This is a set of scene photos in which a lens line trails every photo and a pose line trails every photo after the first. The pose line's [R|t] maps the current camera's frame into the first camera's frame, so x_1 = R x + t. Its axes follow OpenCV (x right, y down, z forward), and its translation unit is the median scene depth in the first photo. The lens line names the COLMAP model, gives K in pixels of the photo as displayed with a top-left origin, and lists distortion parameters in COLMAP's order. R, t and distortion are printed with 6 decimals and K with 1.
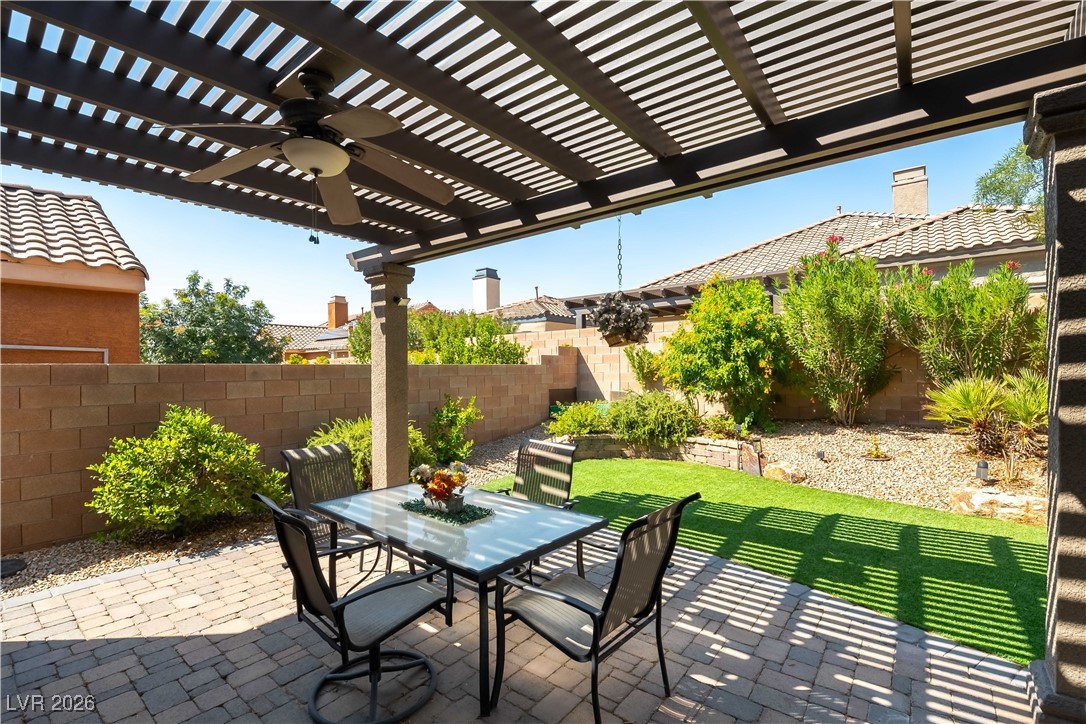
lens RADIAL K [[475.0, 0, 543.0], [0, 475.0, 362.0], [0, 0, 1]] dist [-0.000393, 0.000013]
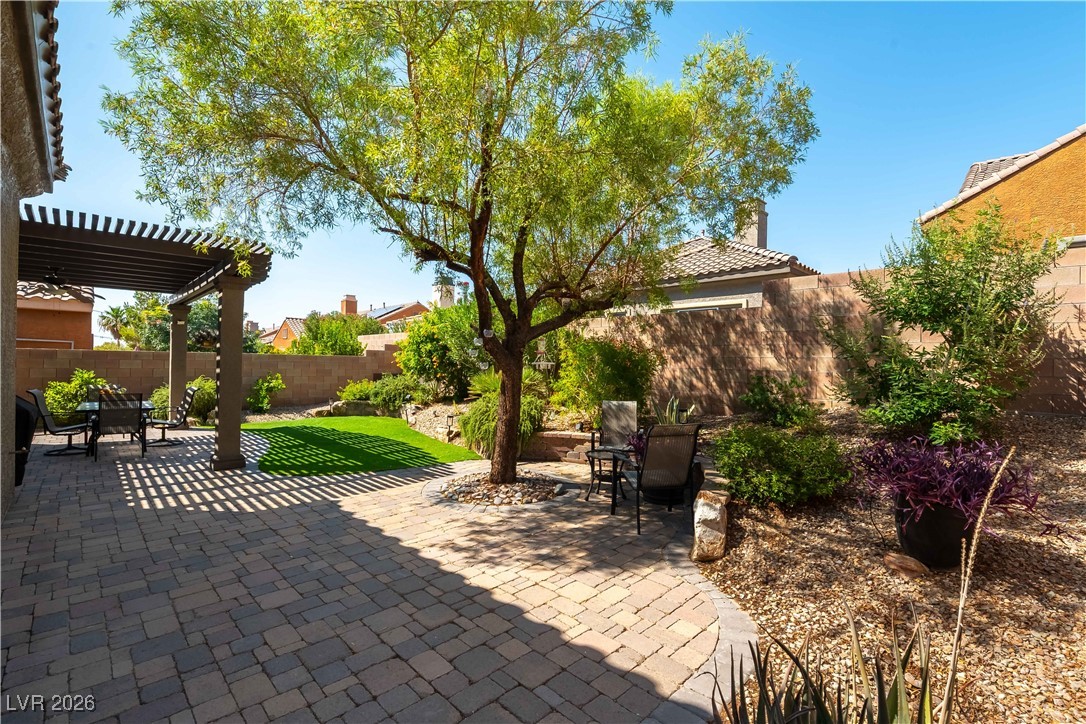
lens RADIAL K [[475.0, 0, 543.0], [0, 475.0, 362.0], [0, 0, 1]] dist [-0.000393, 0.000013]
pose [[0.990426, 0.029682, -0.134812, 1.478845], [-0.028009, 0.999505, 0.014295, -0.028136], [0.135170, -0.010382, 0.990768, -0.795332]]
